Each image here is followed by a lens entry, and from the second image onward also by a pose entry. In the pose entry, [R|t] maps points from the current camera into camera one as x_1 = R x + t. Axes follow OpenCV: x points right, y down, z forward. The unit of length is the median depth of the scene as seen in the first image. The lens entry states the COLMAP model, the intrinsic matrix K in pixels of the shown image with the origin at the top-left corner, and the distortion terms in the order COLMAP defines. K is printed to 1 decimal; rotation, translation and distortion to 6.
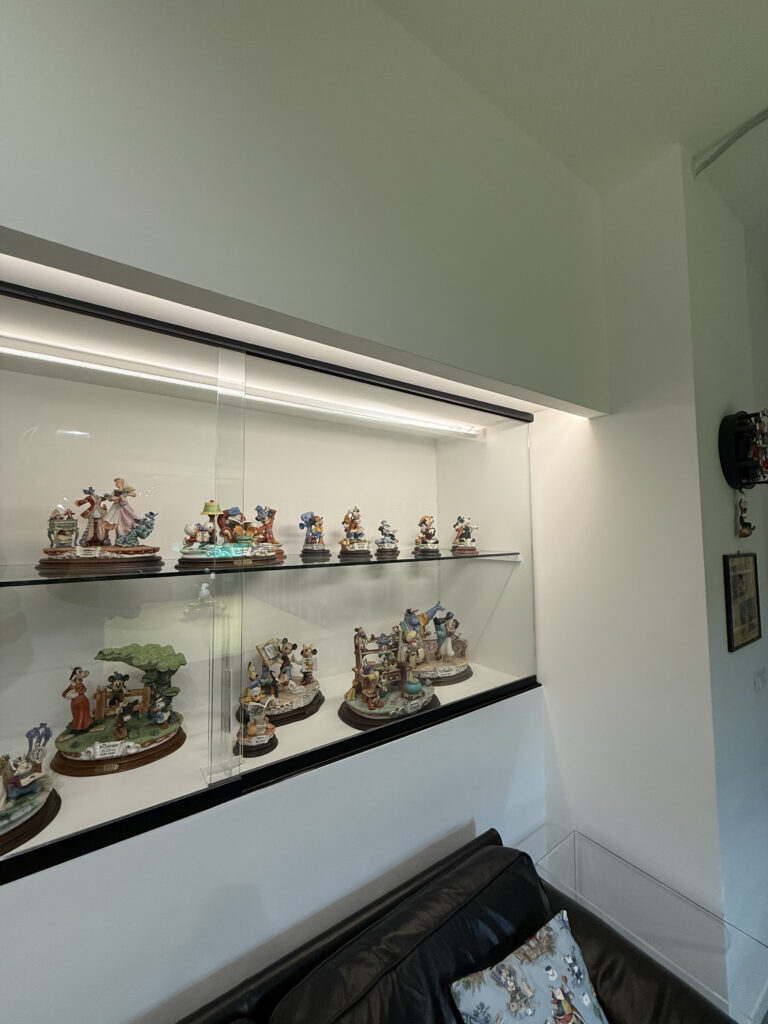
lens RADIAL K [[405.1, 0, 380.4], [0, 405.1, 512.3], [0, 0, 1]] dist [0.000878, -0.000149]
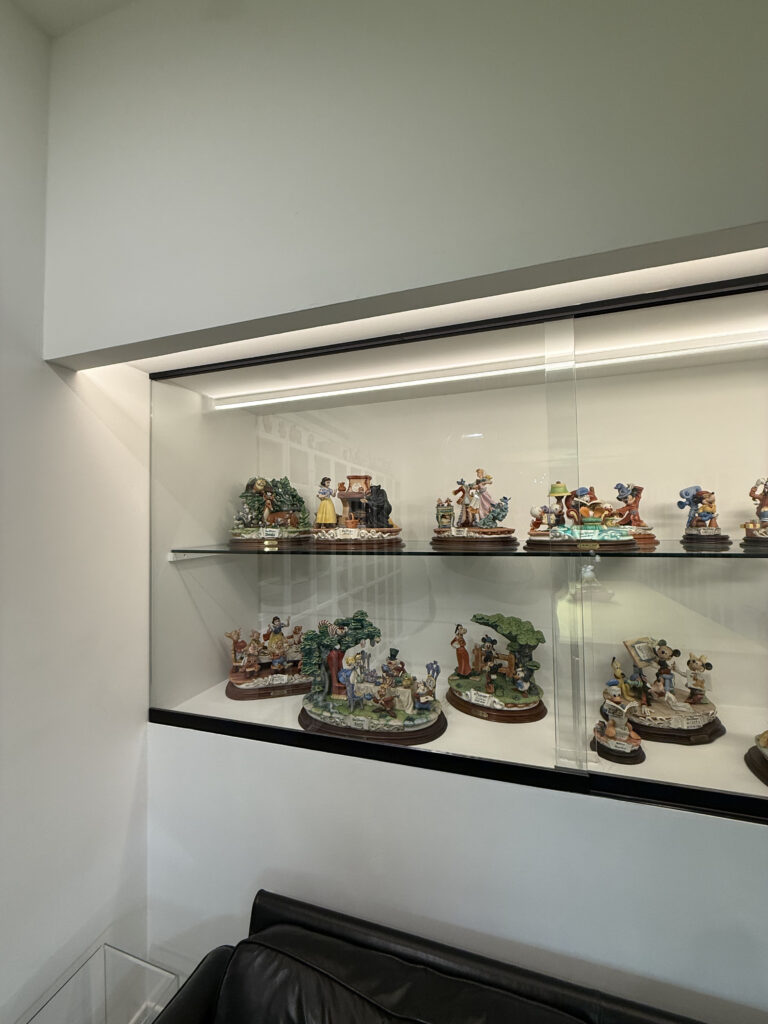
lens RADIAL K [[405.1, 0, 380.4], [0, 405.1, 512.3], [0, 0, 1]] dist [0.000878, -0.000149]
pose [[0.619126, -0.019000, -0.785062, 0.084036], [0.054256, 0.998353, 0.018626, 0.002546], [0.783415, -0.054126, 0.619138, 0.058786]]
